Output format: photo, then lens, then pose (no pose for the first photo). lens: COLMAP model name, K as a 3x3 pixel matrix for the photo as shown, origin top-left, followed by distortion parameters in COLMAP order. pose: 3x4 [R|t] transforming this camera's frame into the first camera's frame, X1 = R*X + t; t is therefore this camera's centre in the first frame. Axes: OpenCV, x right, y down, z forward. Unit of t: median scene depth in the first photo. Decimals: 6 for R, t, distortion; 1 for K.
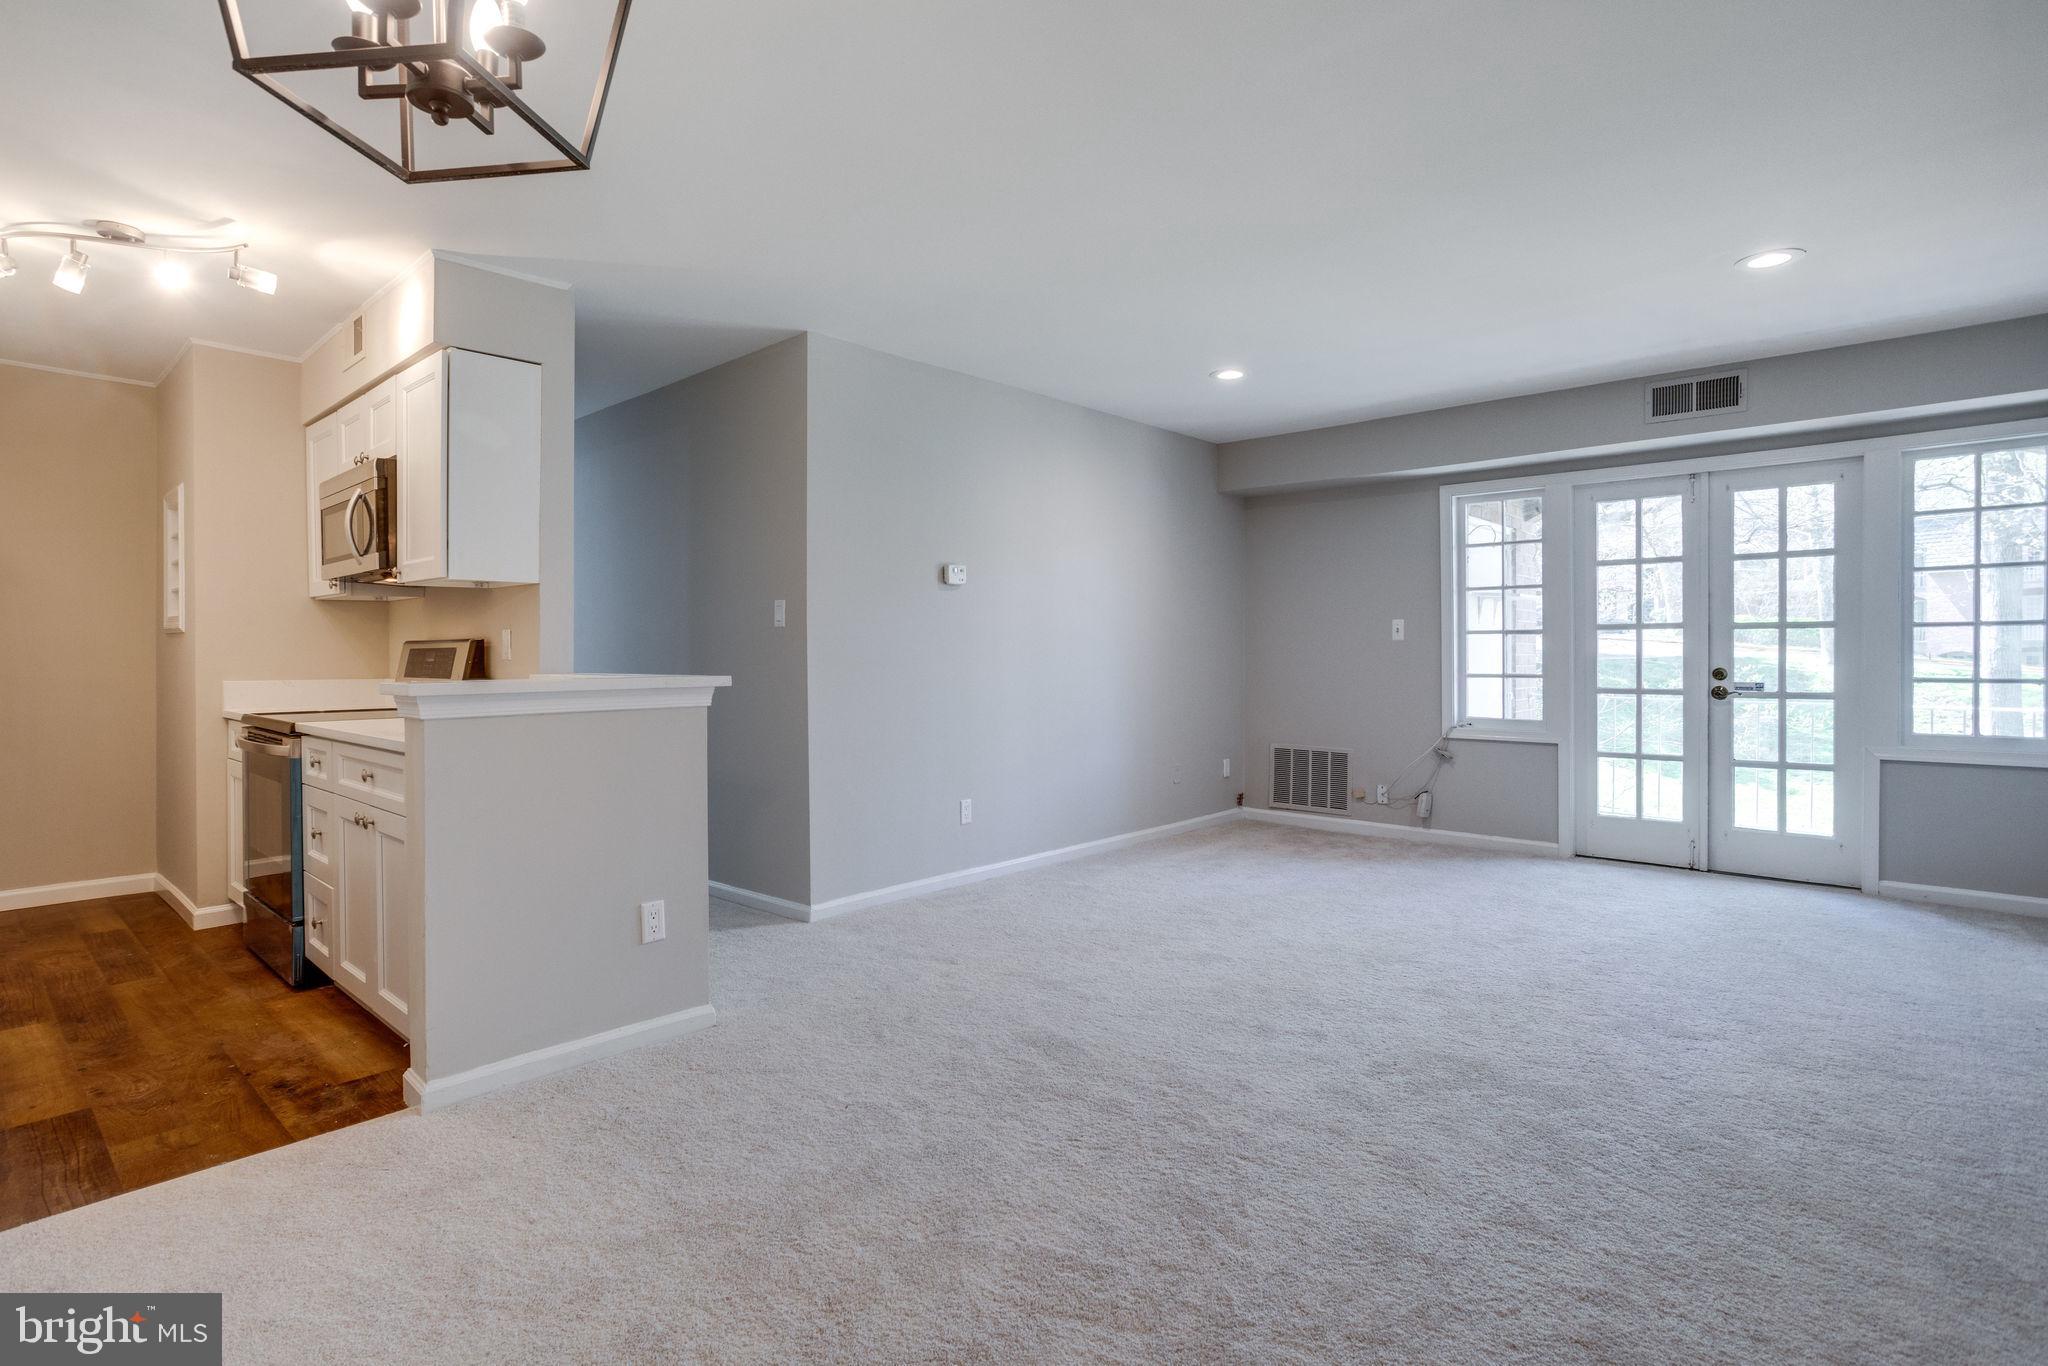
lens RADIAL K [[1003.0, 0, 974.2], [0, 1003.0, 657.3], [0, 0, 1]] dist [-0.042588, 0.027918]
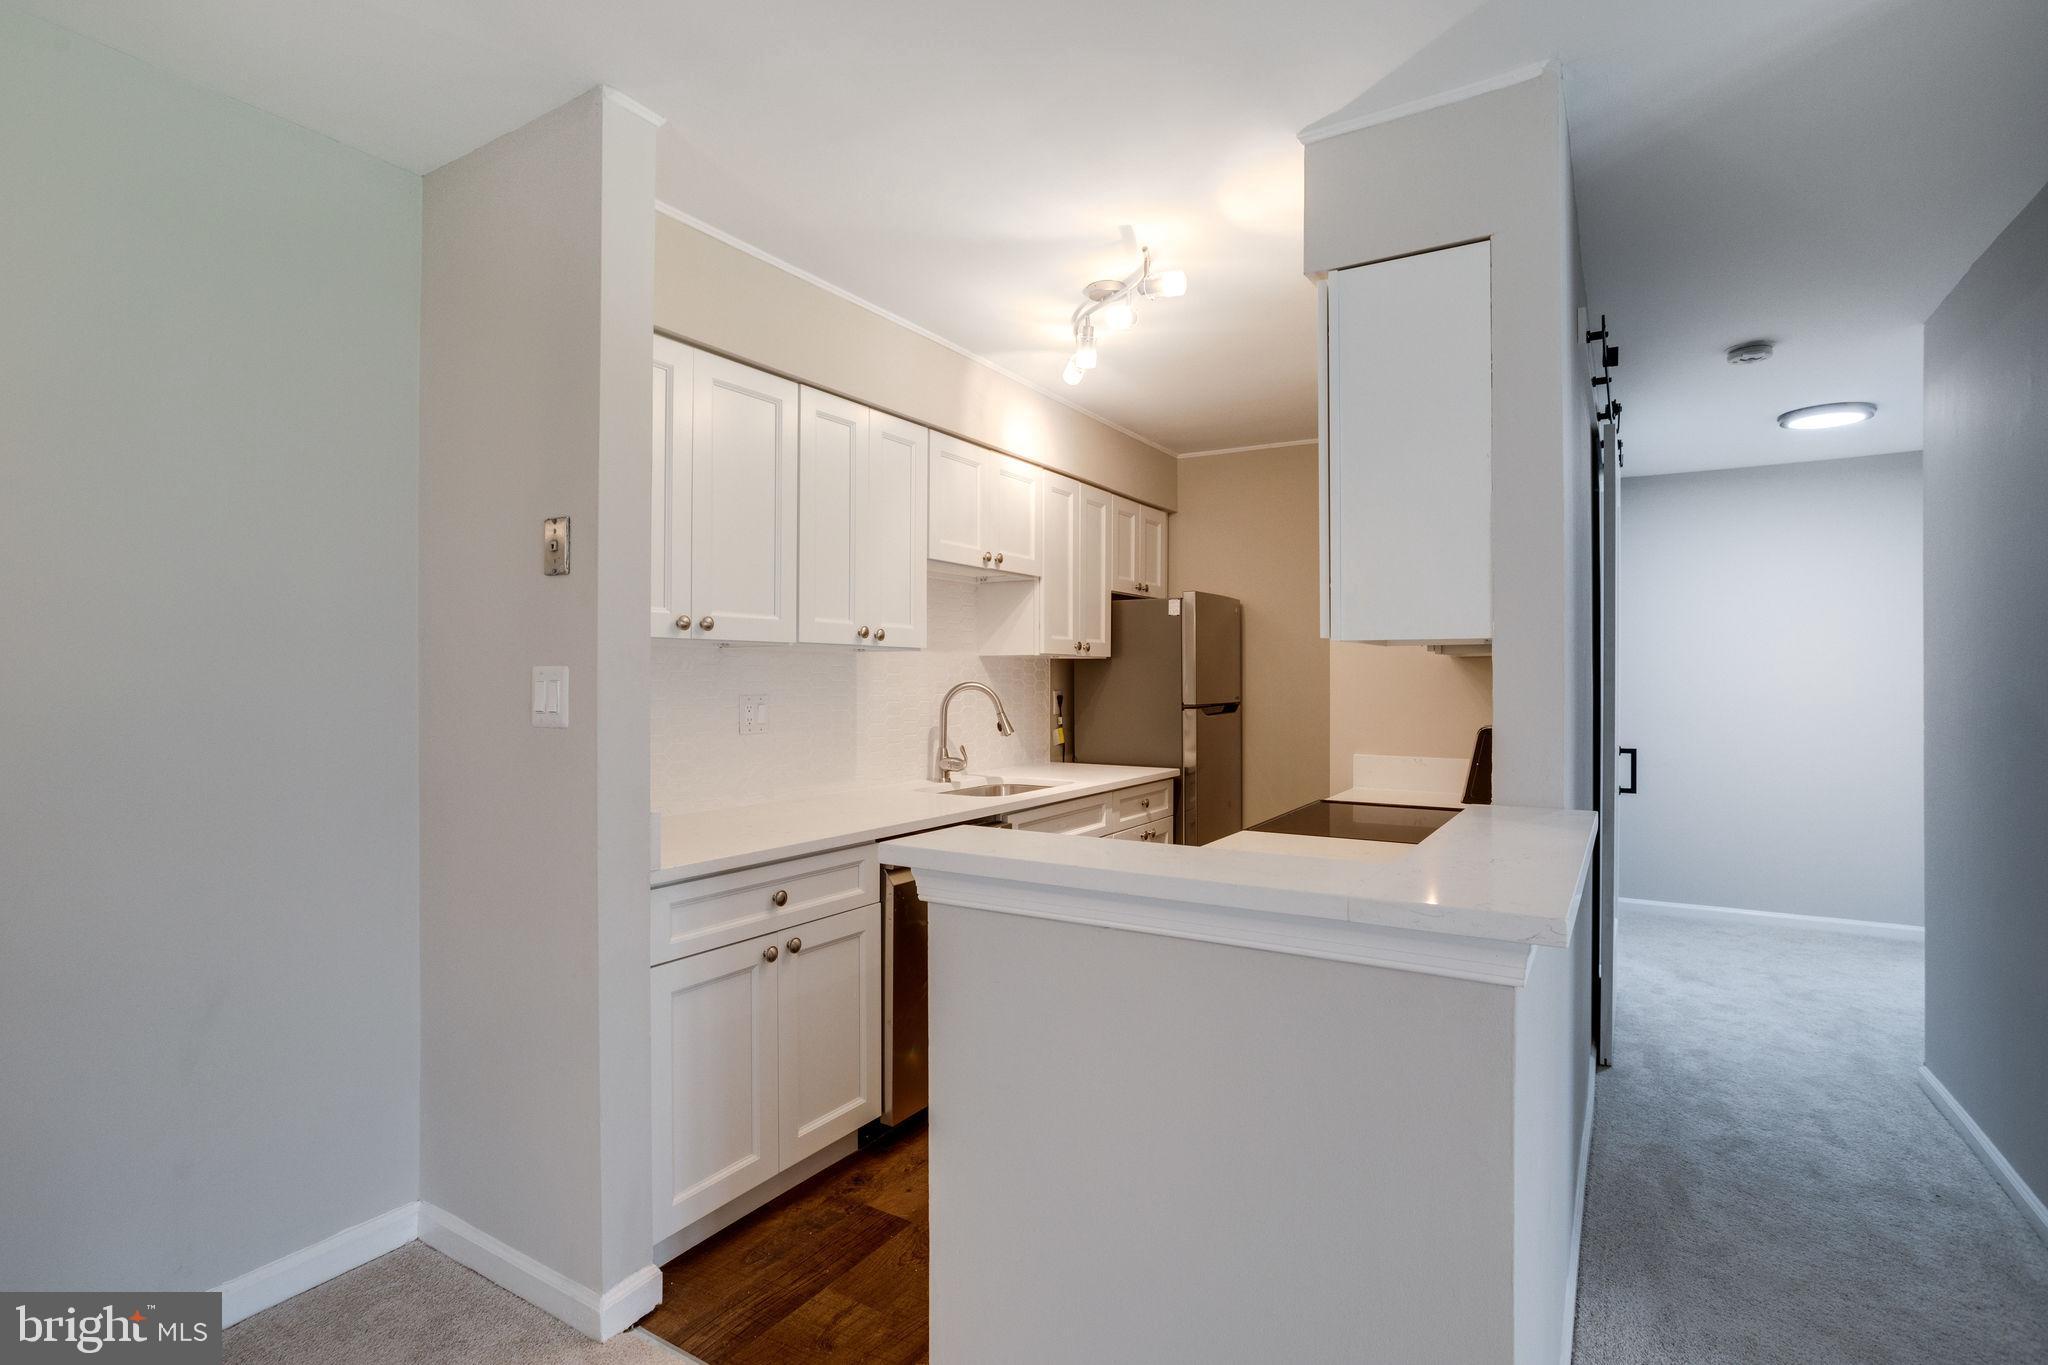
lens RADIAL K [[1003.0, 0, 1020.5], [0, 1003.0, 671.7], [0, 0, 1]] dist [-0.042588, 0.027918]
pose [[0.197193, -0.000988, -0.980364, 0.037784], [-0.007600, 0.999968, -0.002536, -0.043305], [0.980335, 0.007951, 0.197179, 0.521344]]
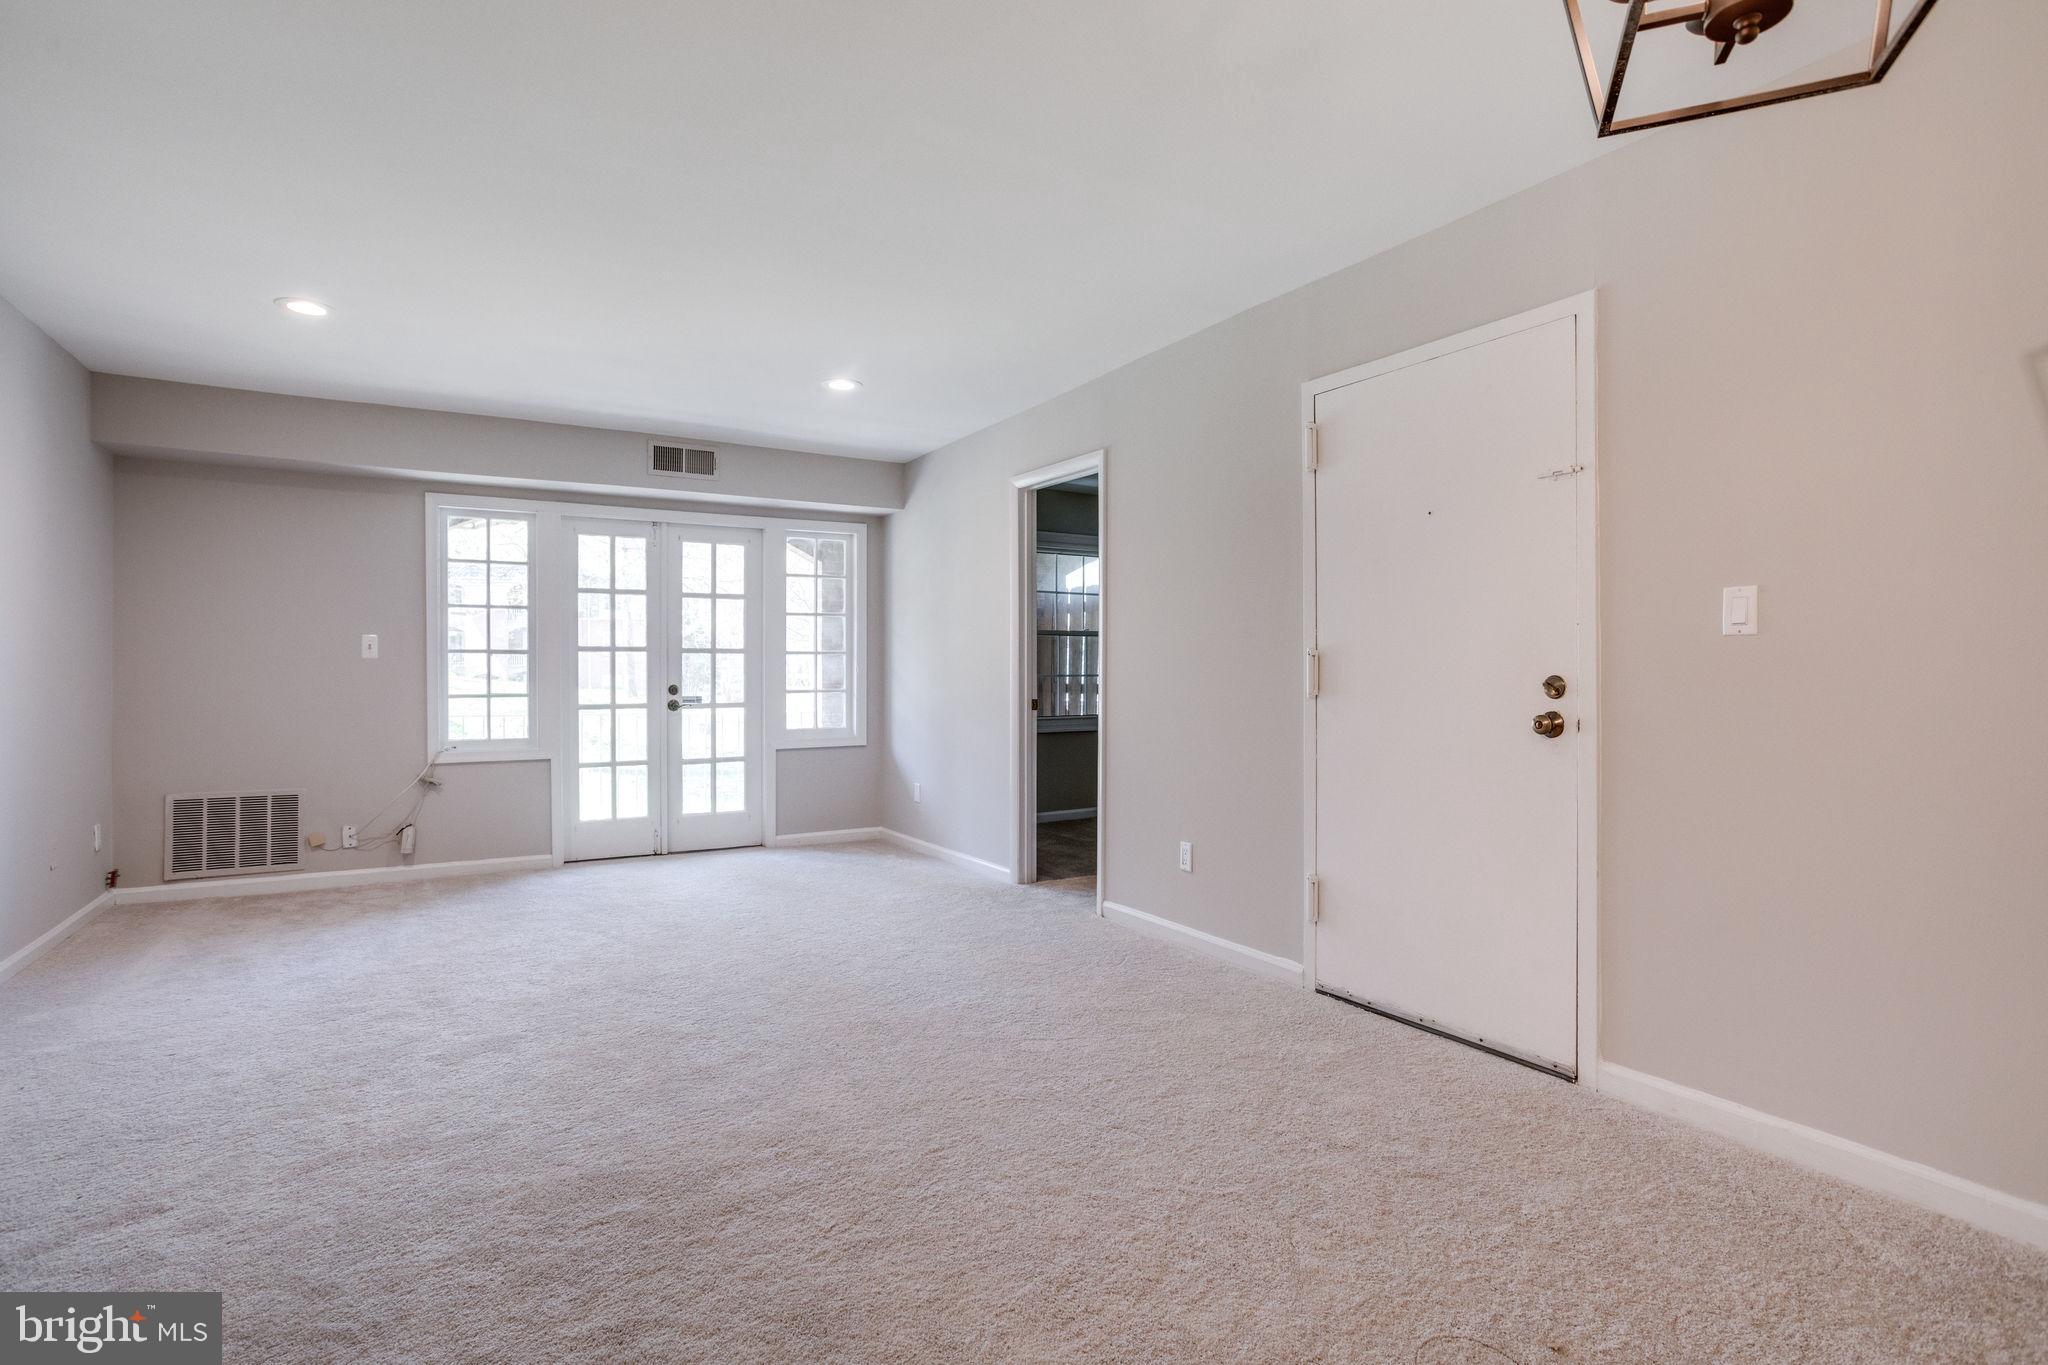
lens RADIAL K [[1003.0, 0, 988.2], [0, 1003.0, 666.8], [0, 0, 1]] dist [-0.042588, 0.027918]
pose [[0.291441, 0.007138, 0.956562, -0.351942], [0.005696, 0.999941, -0.009197, 0.002367], [-0.956572, 0.008129, 0.291383, 0.312945]]
